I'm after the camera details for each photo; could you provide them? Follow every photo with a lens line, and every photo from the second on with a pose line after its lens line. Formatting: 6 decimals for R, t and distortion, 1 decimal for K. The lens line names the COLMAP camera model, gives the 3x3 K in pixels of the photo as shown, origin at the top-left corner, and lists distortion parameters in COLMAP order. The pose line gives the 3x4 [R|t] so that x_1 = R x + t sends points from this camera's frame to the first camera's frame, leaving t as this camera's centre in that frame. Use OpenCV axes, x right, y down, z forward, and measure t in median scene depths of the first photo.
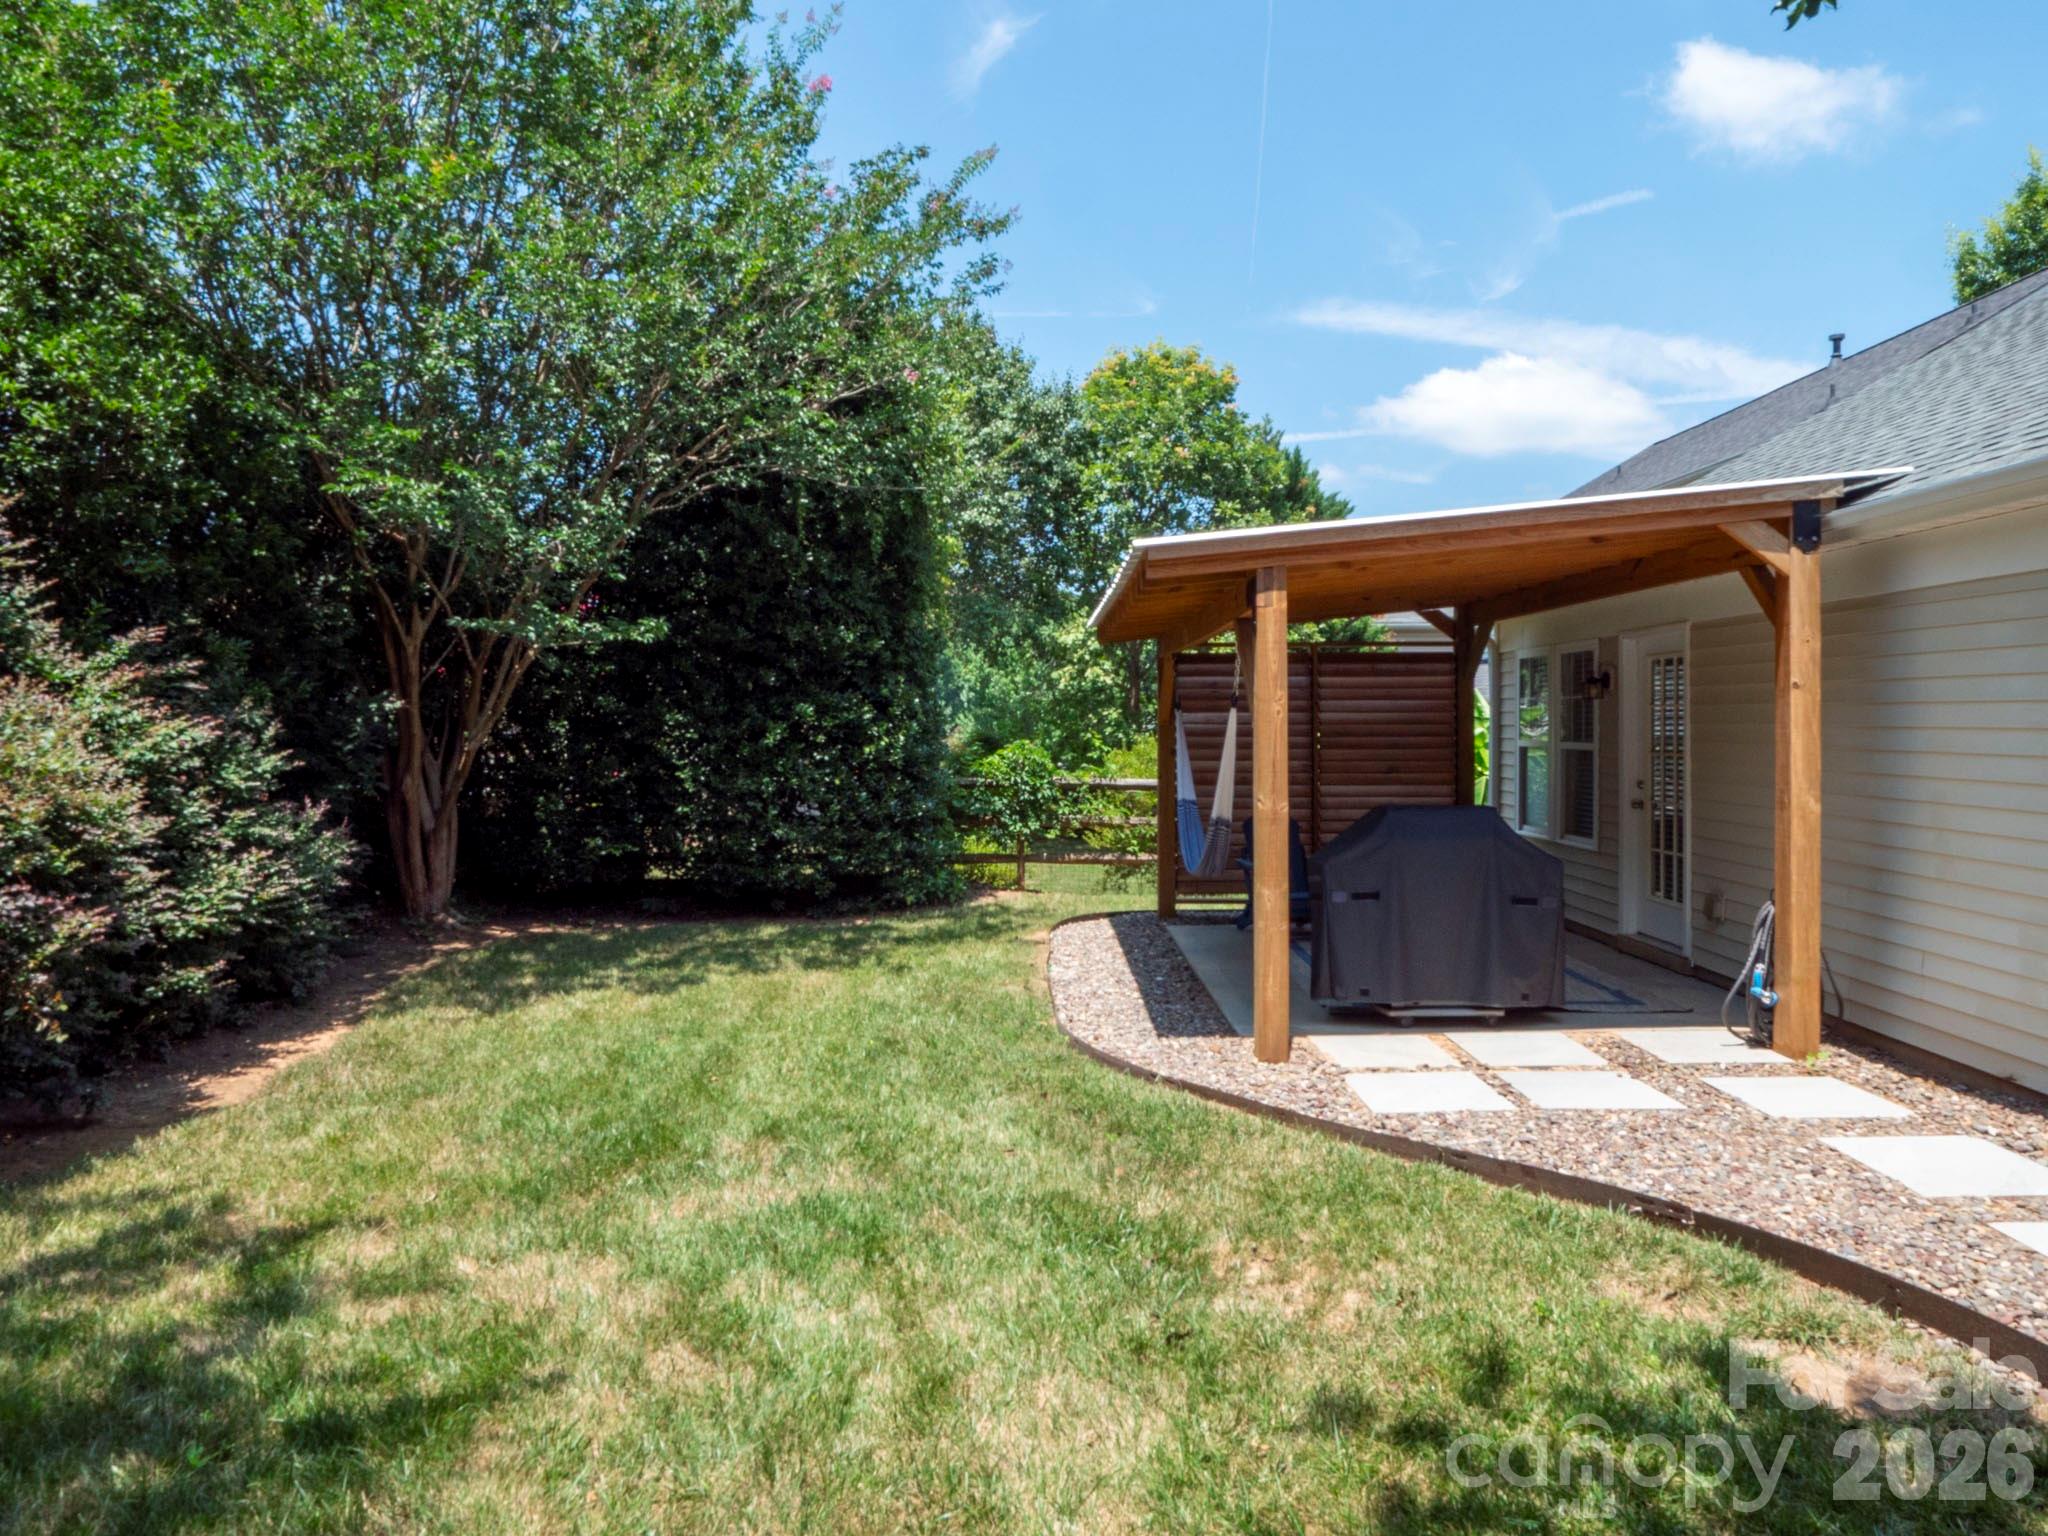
lens RADIAL K [[1240.0, 0, 1010.9], [0, 1240.0, 723.3], [0, 0, 1]] dist [-0.024519, 0.011477]
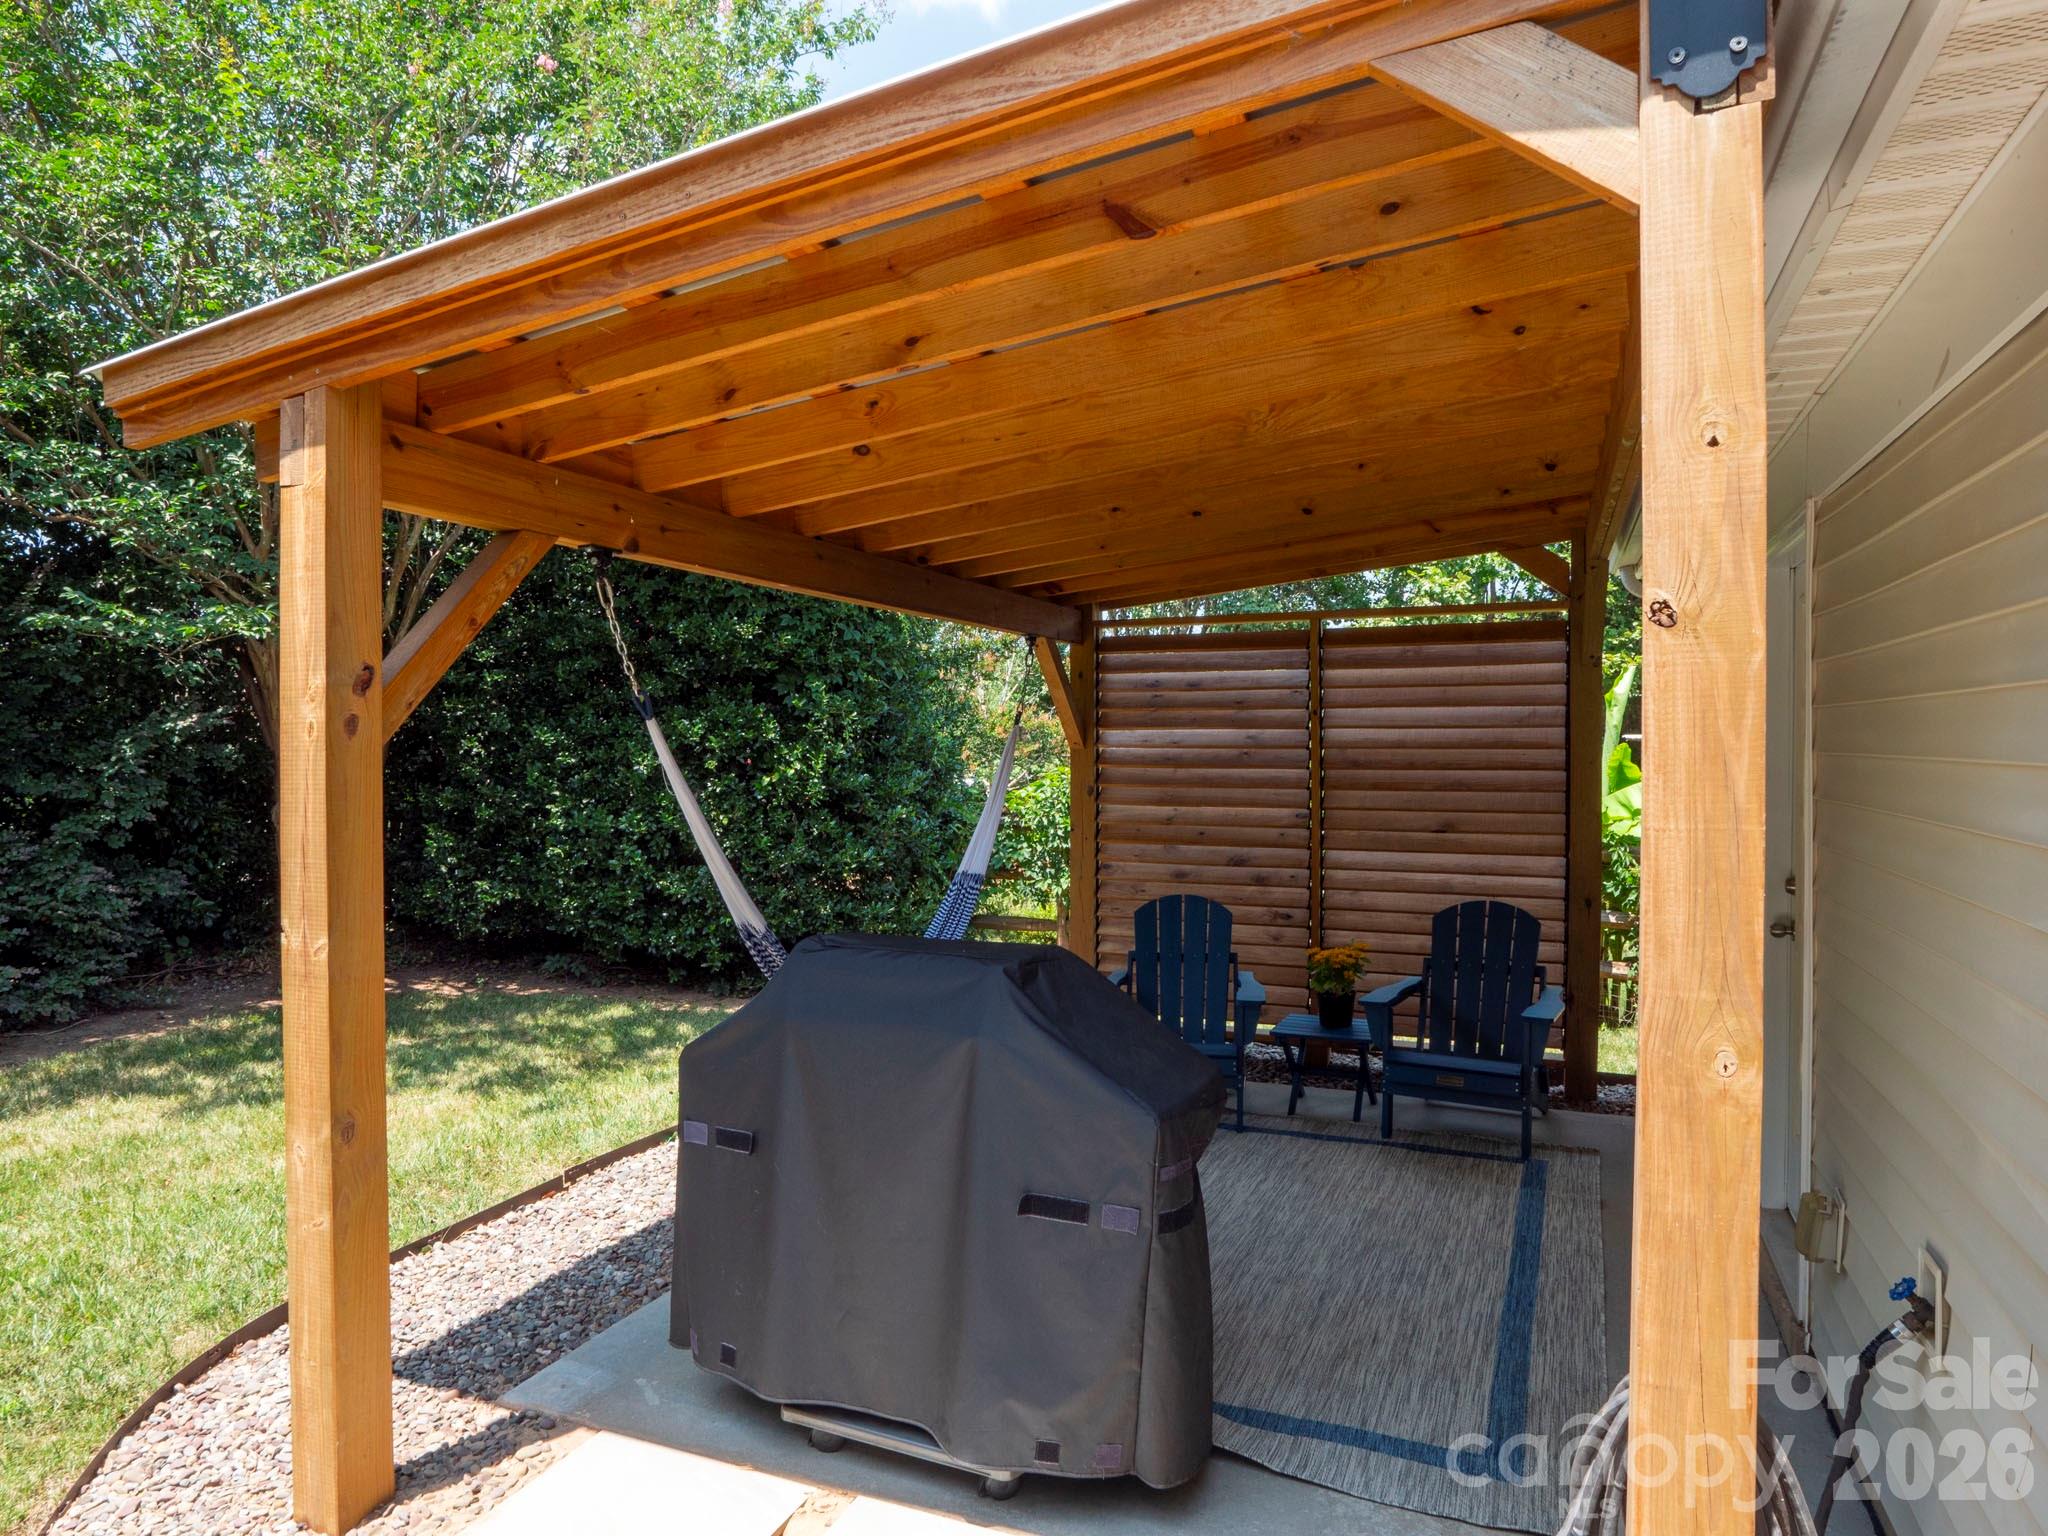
lens RADIAL K [[1240.0, 0, 1015.1], [0, 1240.0, 754.8], [0, 0, 1]] dist [-0.024519, 0.011477]
pose [[0.924234, 0.002654, -0.381818, 0.555913], [0.001815, 0.999934, 0.011344, -0.003519], [0.381823, -0.011178, 0.924168, 0.637879]]
